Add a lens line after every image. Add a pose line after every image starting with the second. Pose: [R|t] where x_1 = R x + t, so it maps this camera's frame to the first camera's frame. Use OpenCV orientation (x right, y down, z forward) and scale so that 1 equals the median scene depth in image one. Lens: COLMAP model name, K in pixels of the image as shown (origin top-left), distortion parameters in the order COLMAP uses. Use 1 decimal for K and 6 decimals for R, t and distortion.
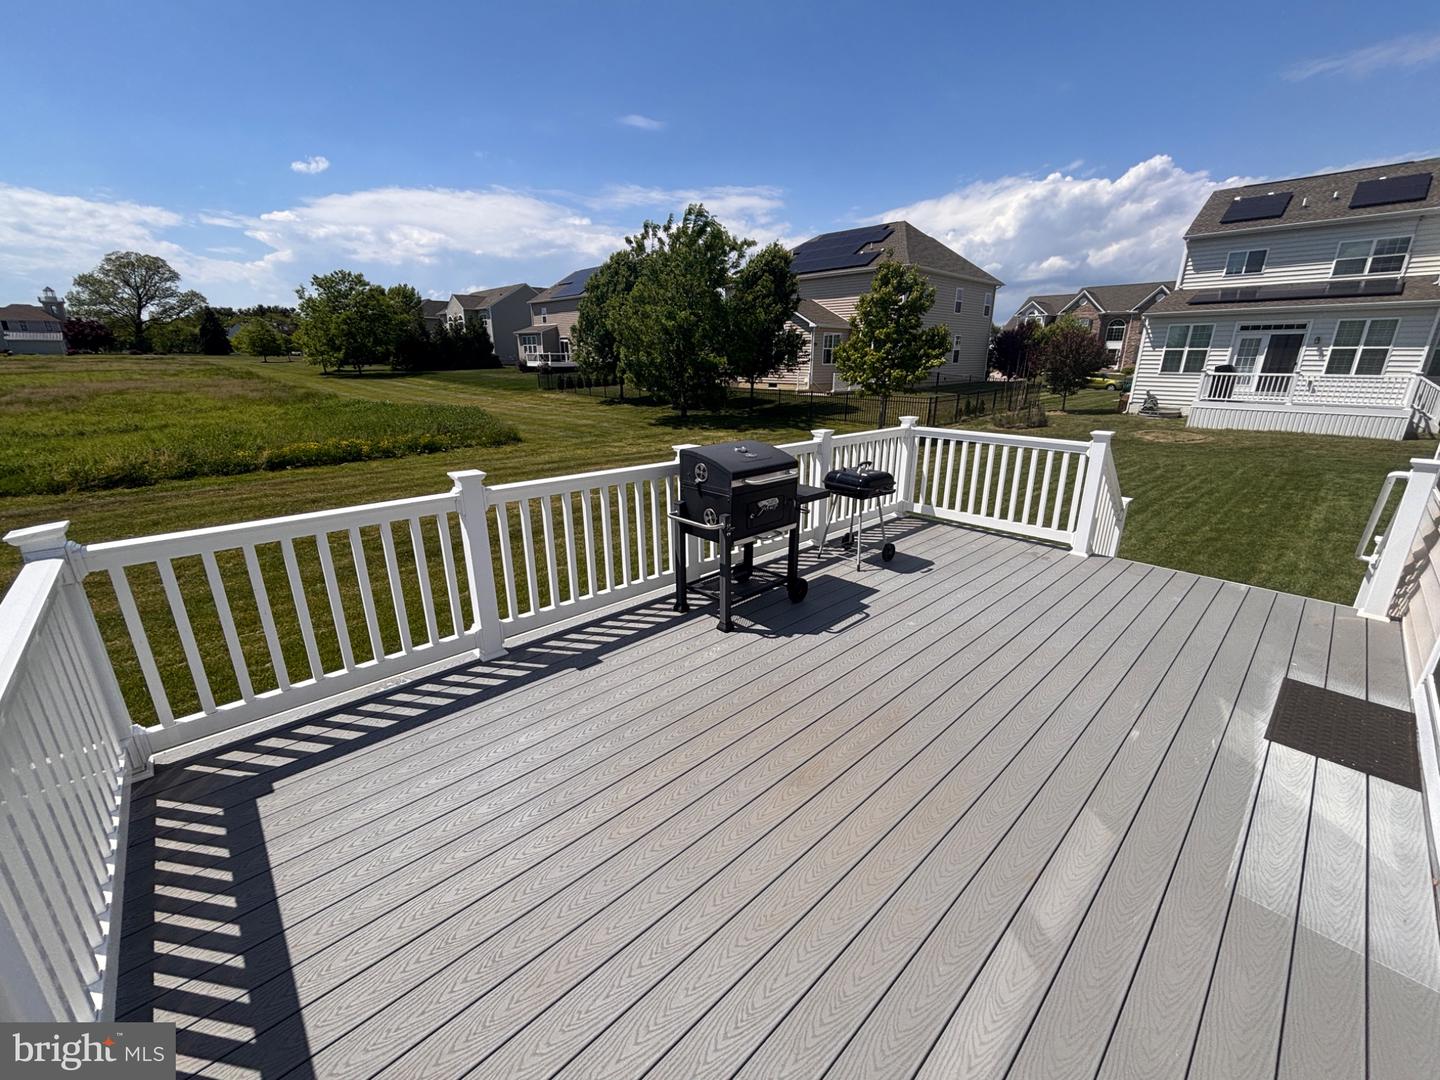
lens RADIAL K [[580.5, 0, 709.8], [0, 580.5, 541.2], [0, 0, 1]] dist [0.000357, 0.000151]
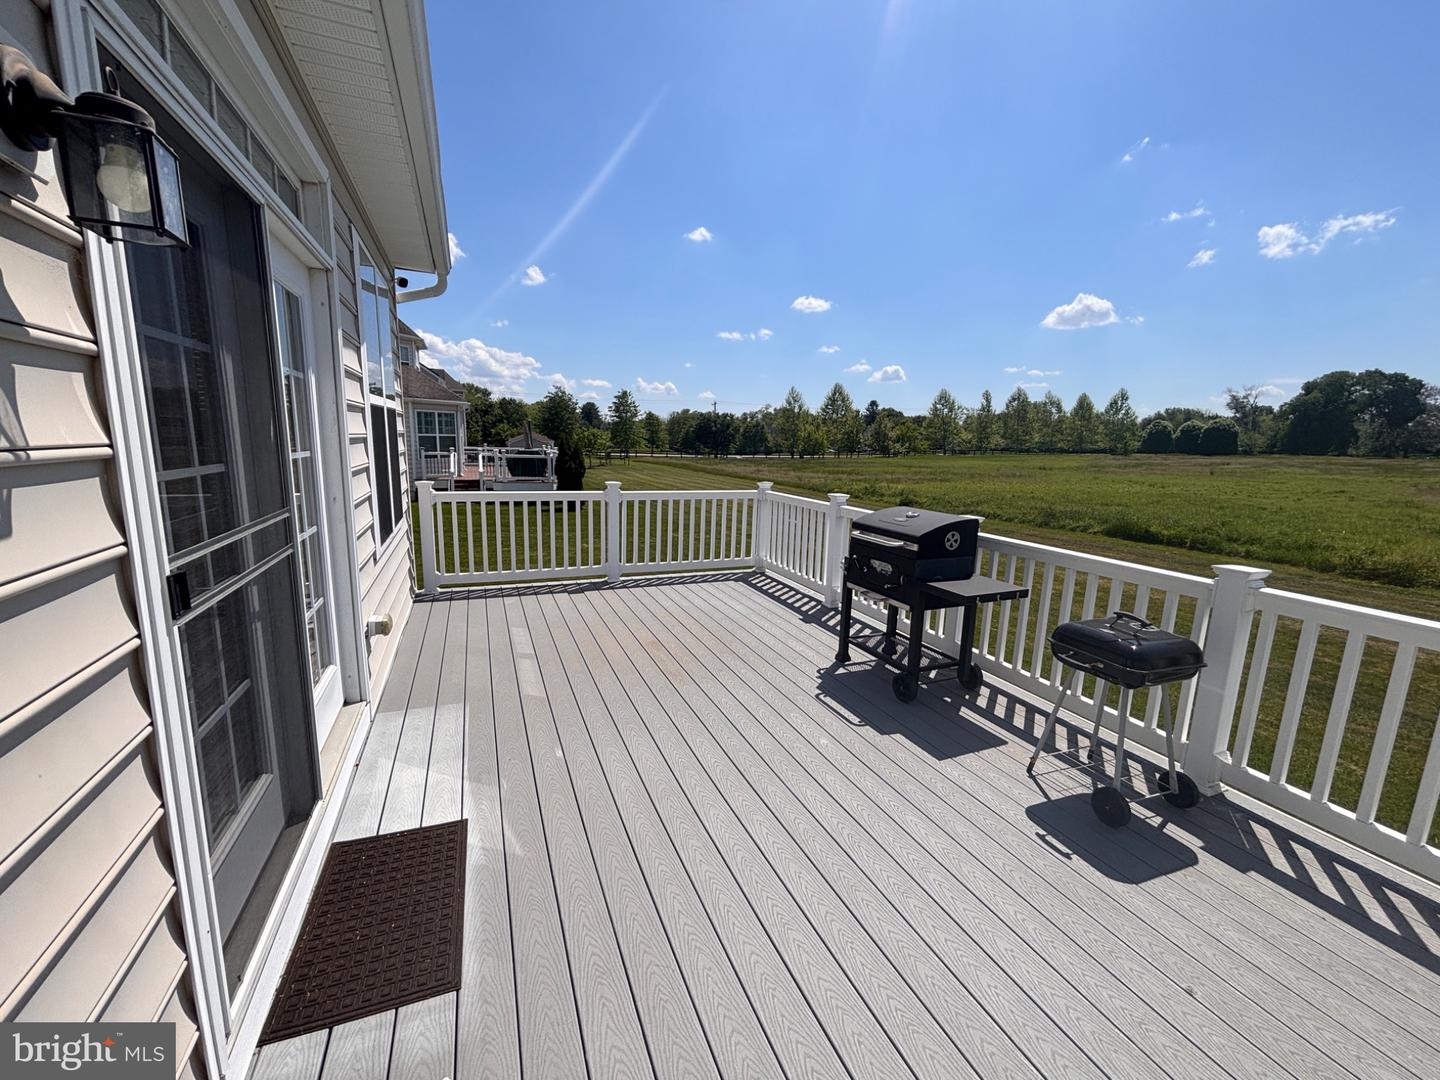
lens RADIAL K [[588.7, 0, 719.9], [0, 588.7, 537.4], [0, 0, 1]] dist [-0.001901, -0.000067]
pose [[-0.347419, 0.146863, -0.926138, 0.176534], [-0.311890, 0.913329, 0.261830, -0.044877], [0.884321, 0.379818, -0.271503, 0.157921]]
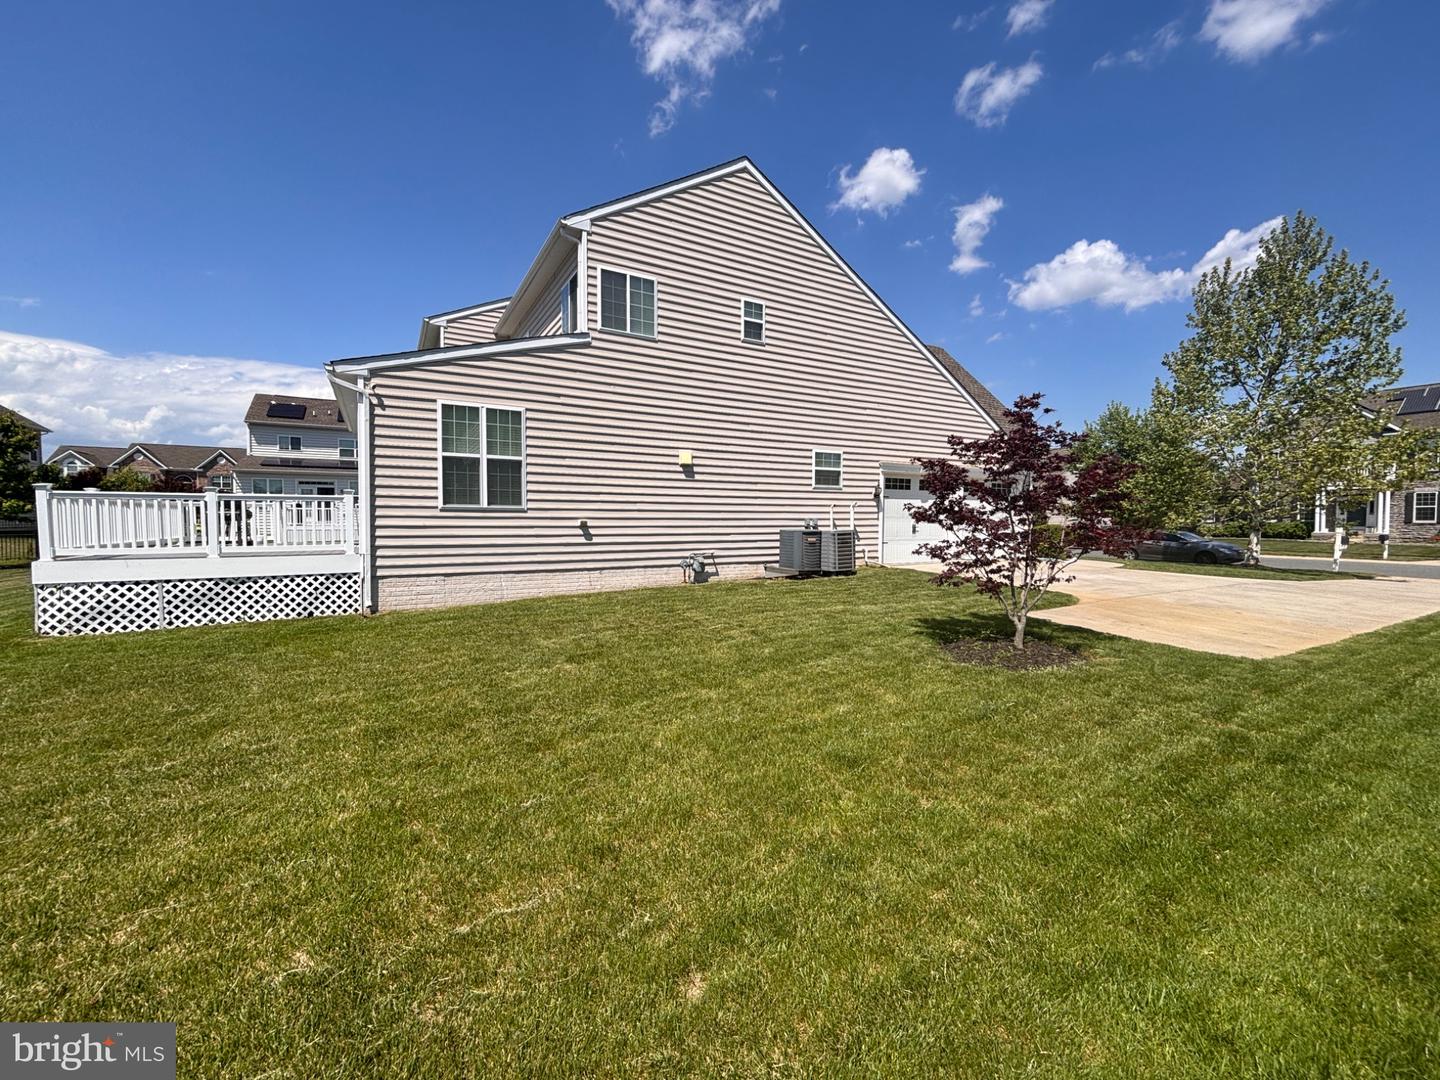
lens RADIAL K [[588.7, 0, 719.9], [0, 588.7, 537.4], [0, 0, 1]] dist [-0.001901, -0.000067]
pose [[0.229340, -0.033690, 0.972763, -0.345947], [0.295636, 0.954598, -0.036639, 0.155973], [-0.927363, 0.295986, 0.228887, -0.346154]]
